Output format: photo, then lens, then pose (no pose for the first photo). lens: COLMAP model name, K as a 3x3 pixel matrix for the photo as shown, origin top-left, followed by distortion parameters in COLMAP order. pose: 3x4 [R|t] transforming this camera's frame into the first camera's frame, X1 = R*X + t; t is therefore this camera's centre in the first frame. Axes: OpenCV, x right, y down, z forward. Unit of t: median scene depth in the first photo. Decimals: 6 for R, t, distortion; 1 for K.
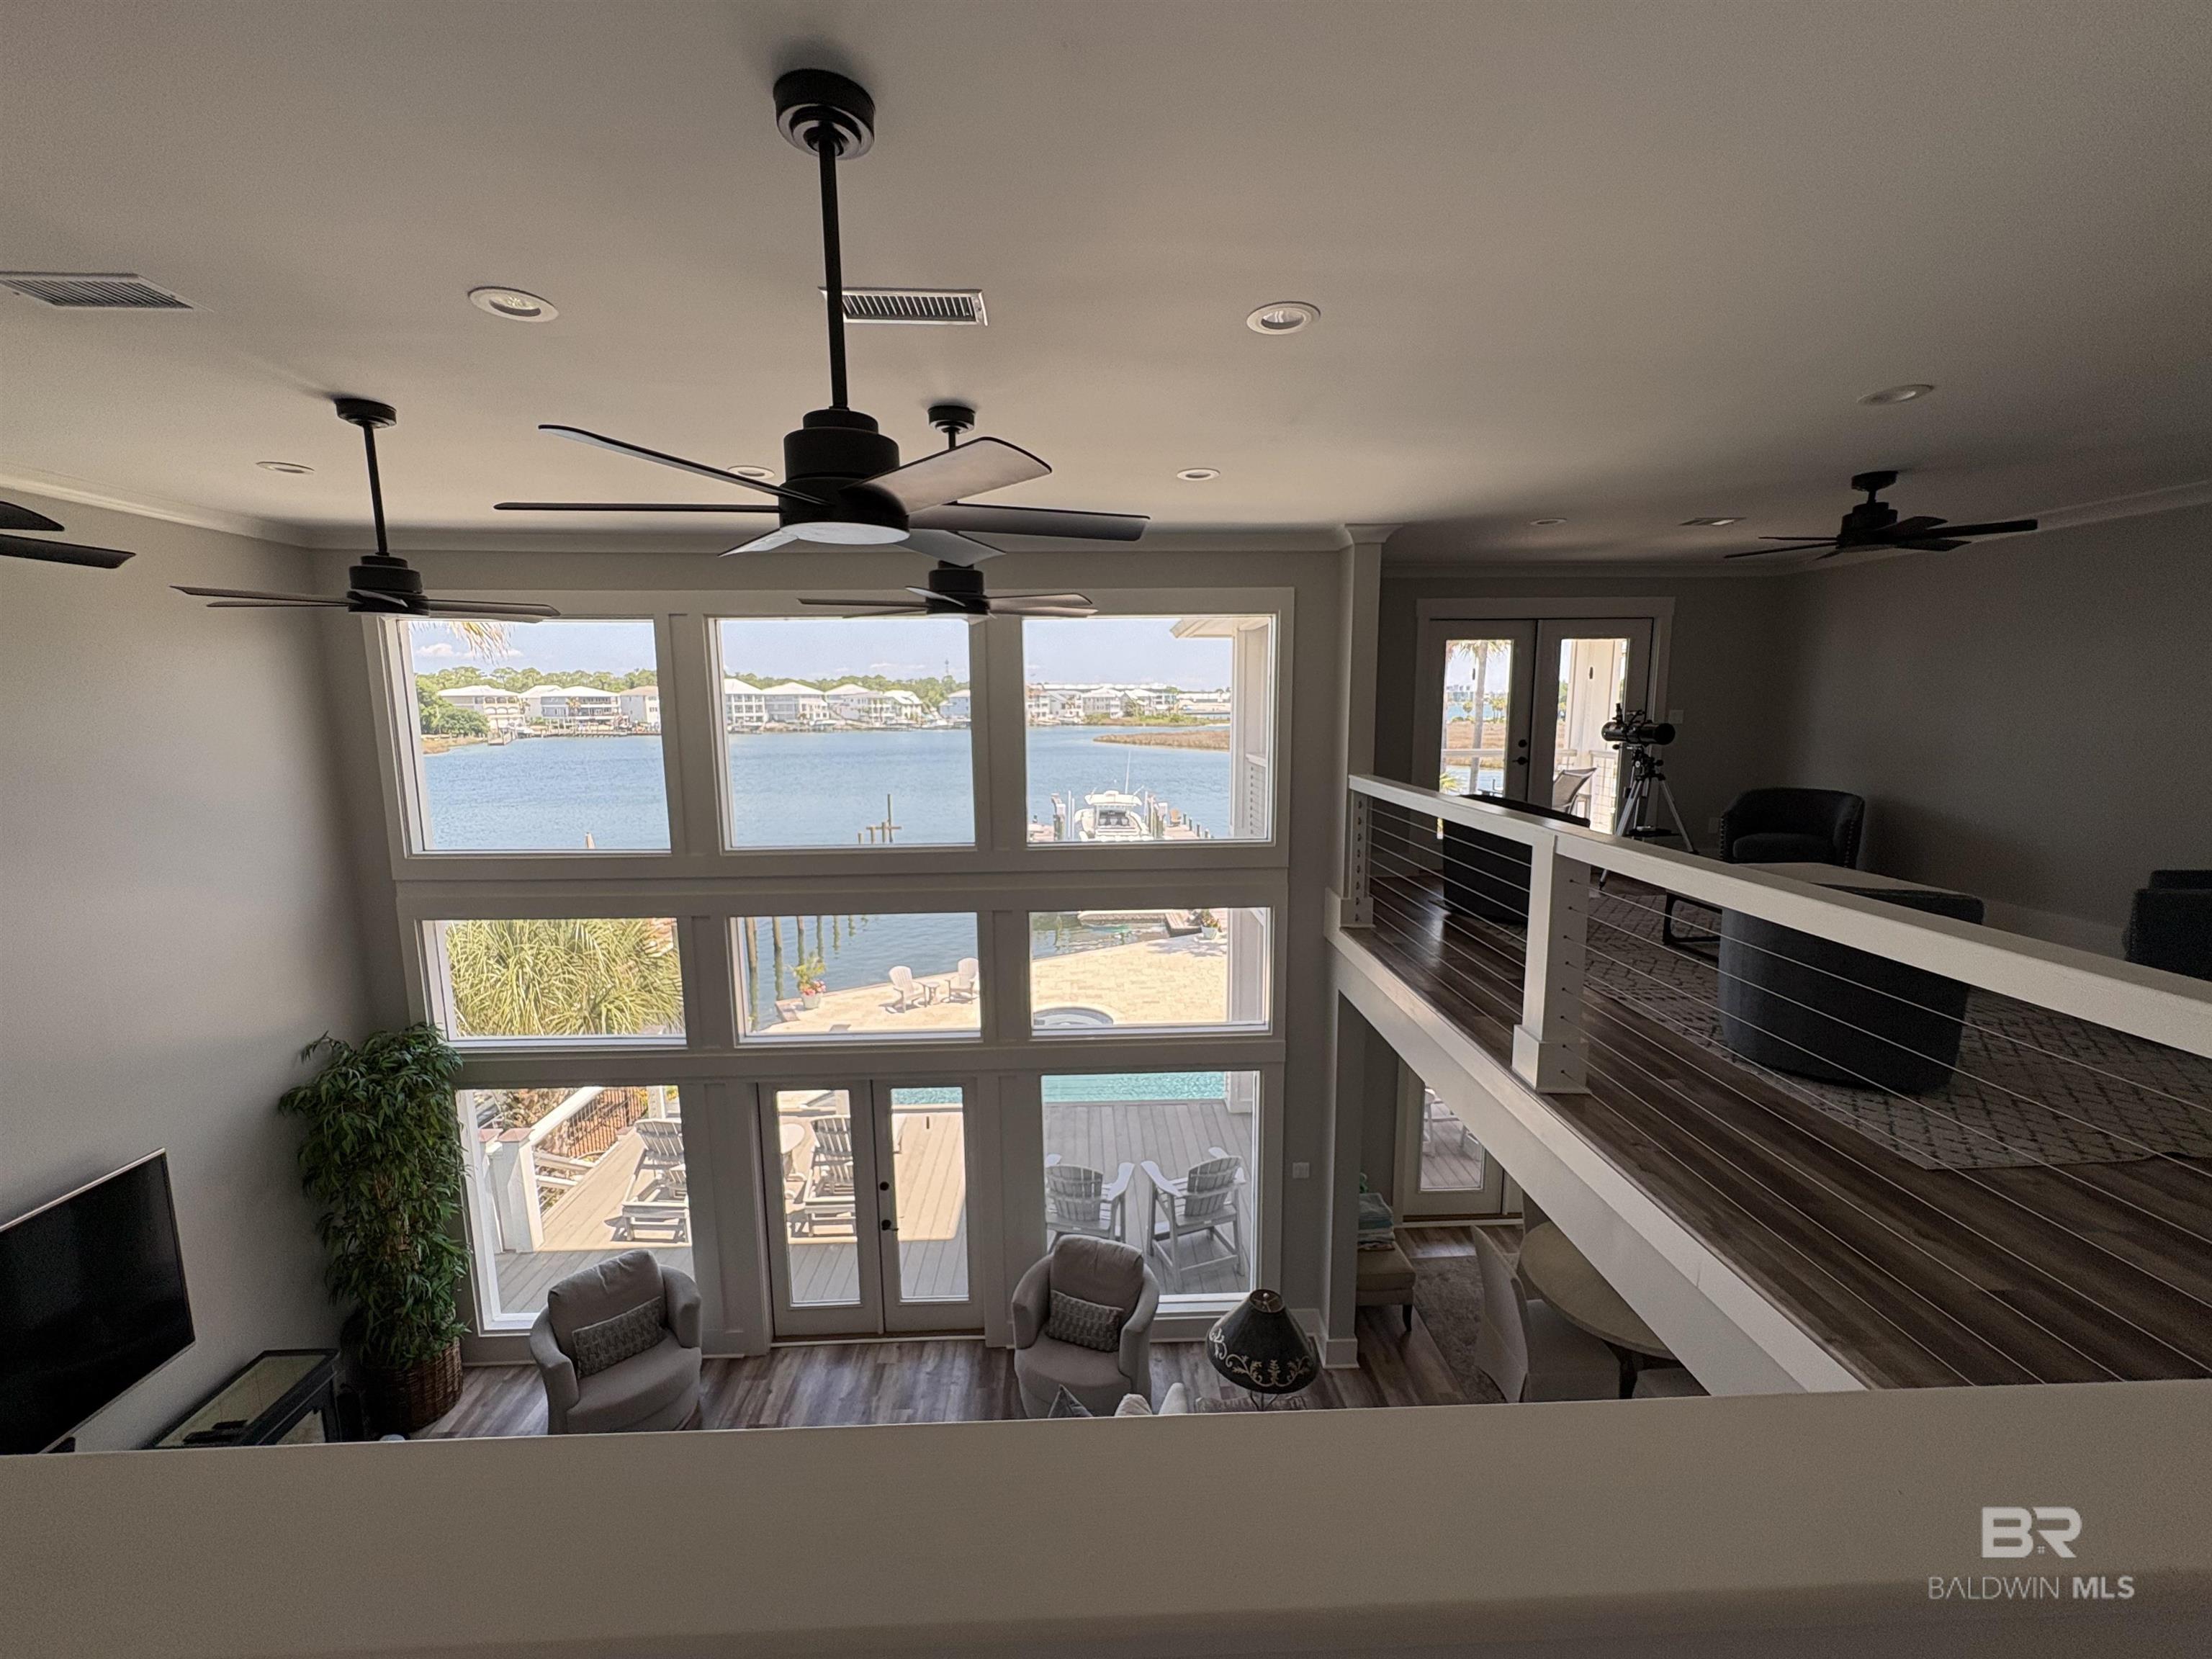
lens RADIAL K [[887.0, 0, 1103.2], [0, 887.0, 834.2], [0, 0, 1]] dist [-0.001874, 0.000046]
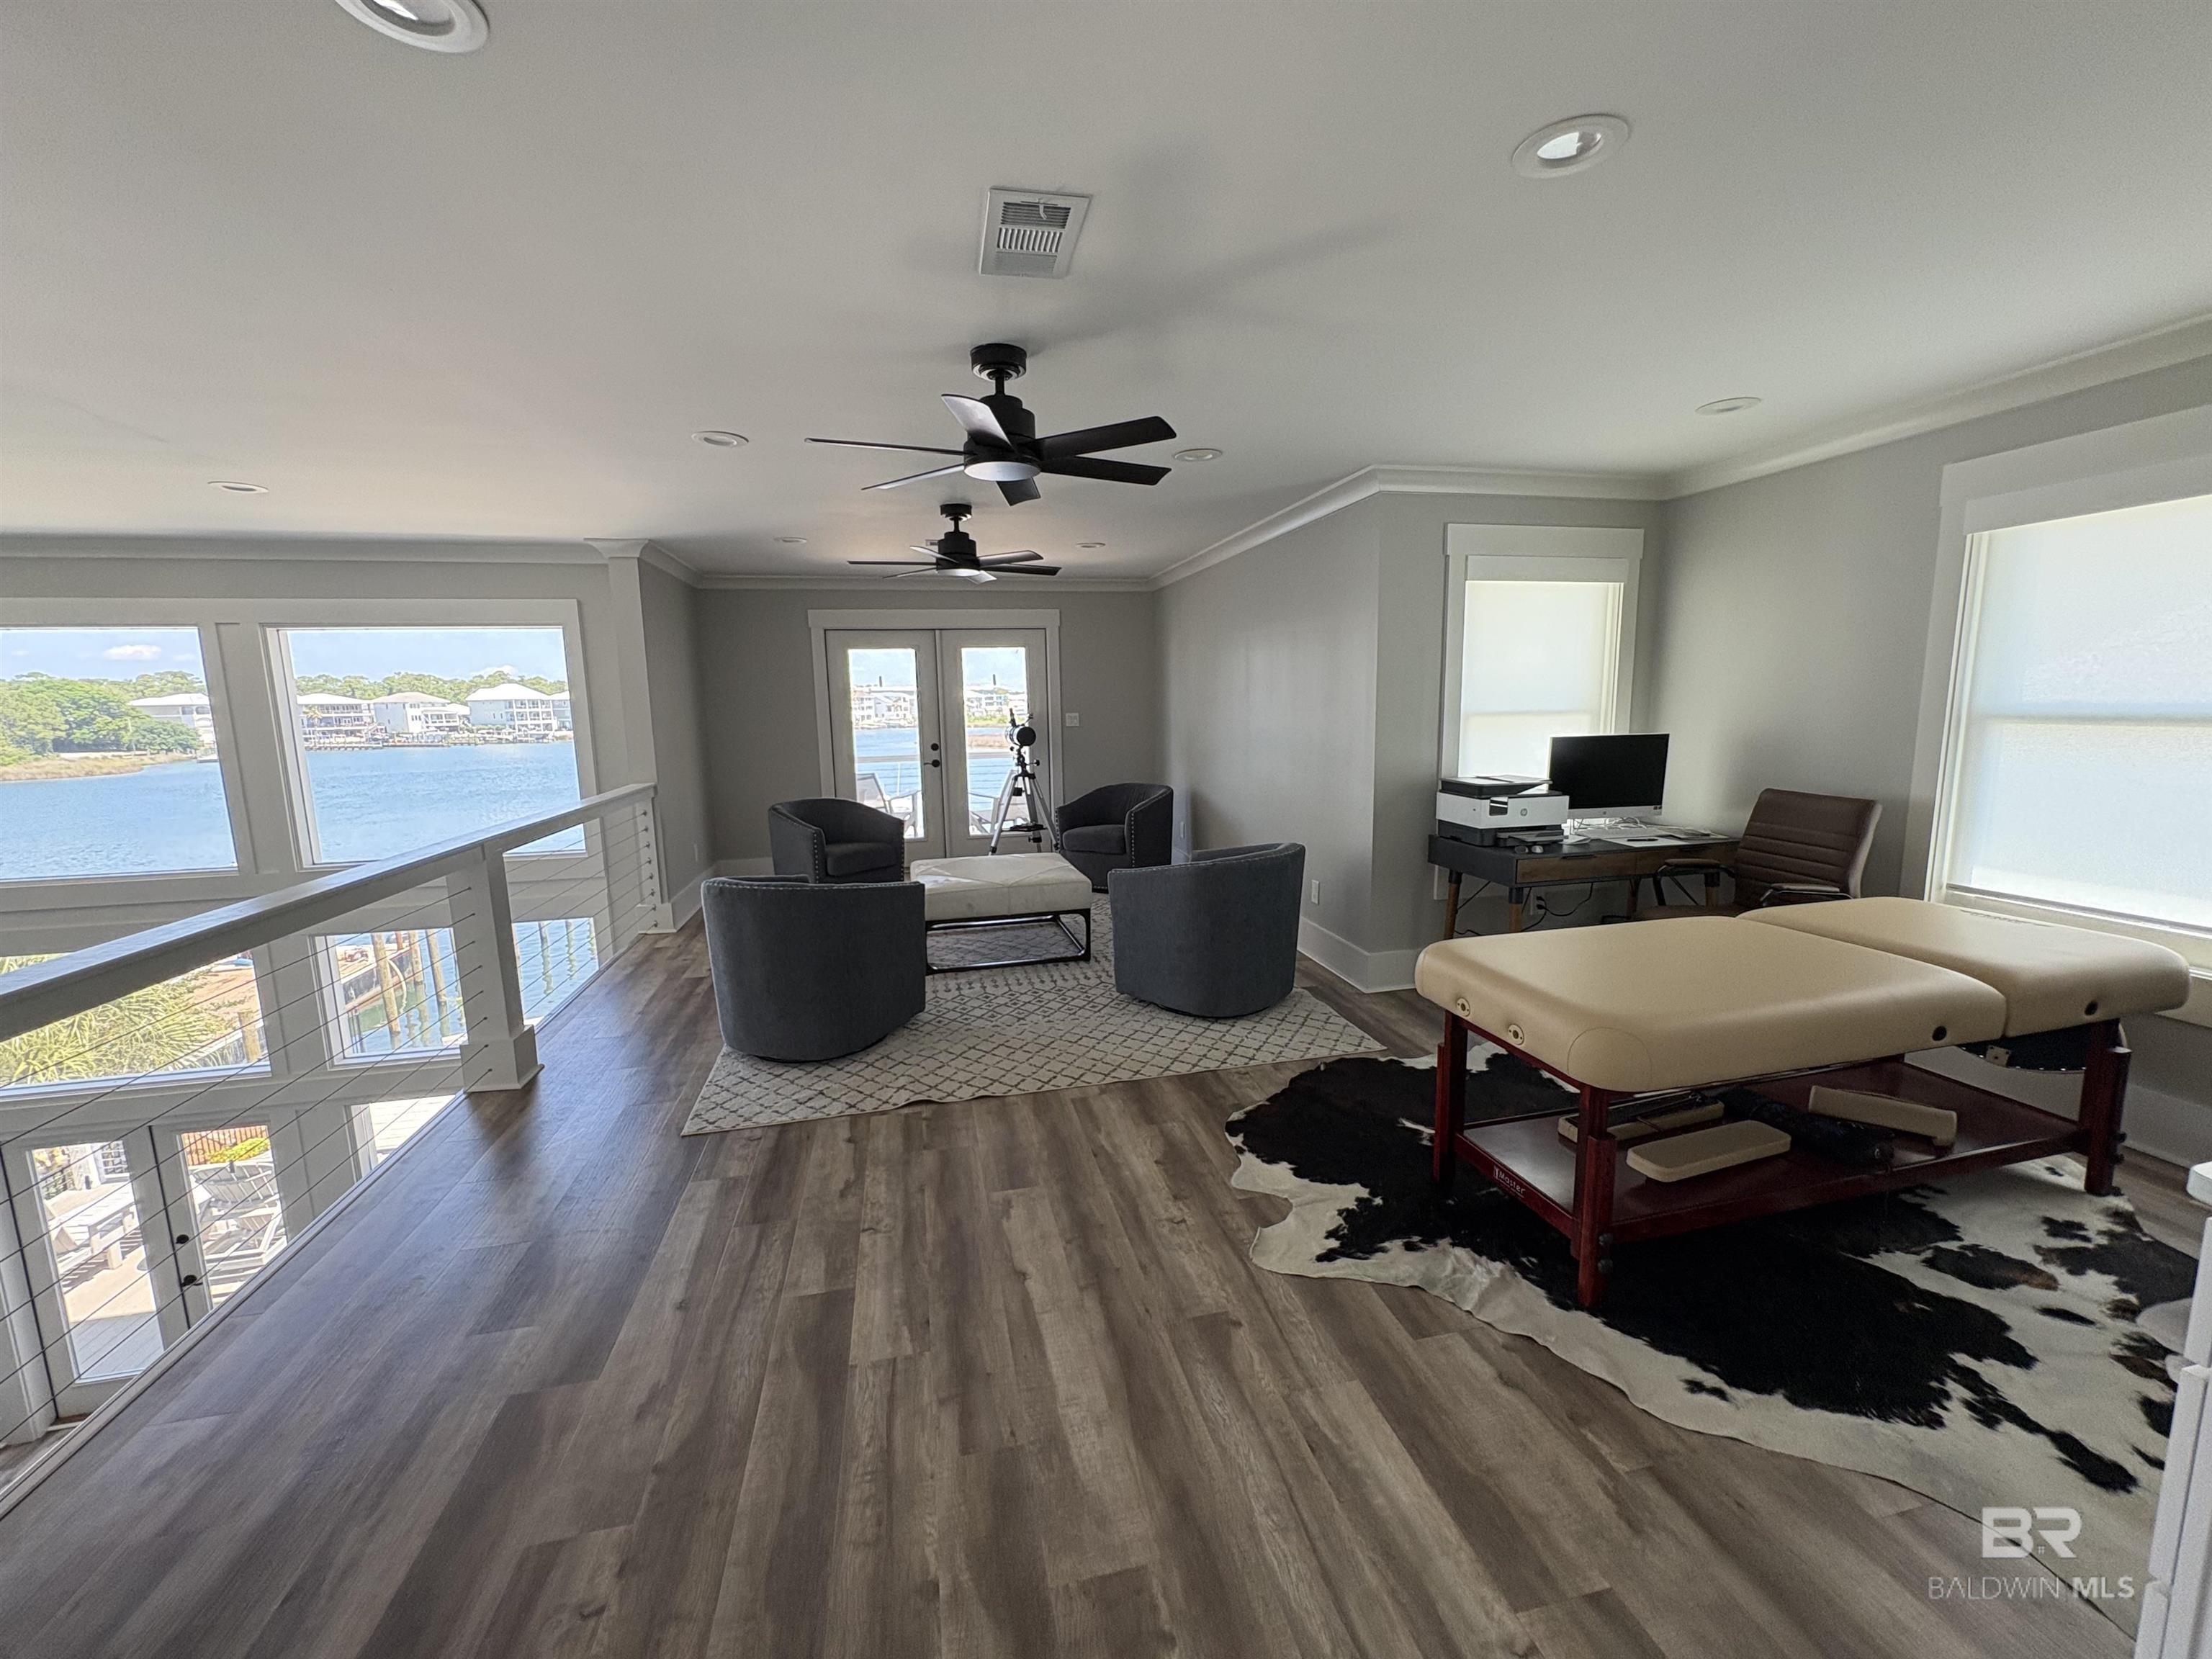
lens RADIAL K [[887.0, 0, 1104.0], [0, 887.0, 830.7], [0, 0, 1]] dist [-0.001874, 0.000046]
pose [[0.983786, -0.036833, 0.175525, 0.222850], [0.037622, 0.999291, -0.001164, 0.002985], [-0.175358, 0.007748, 0.984474, -0.033662]]
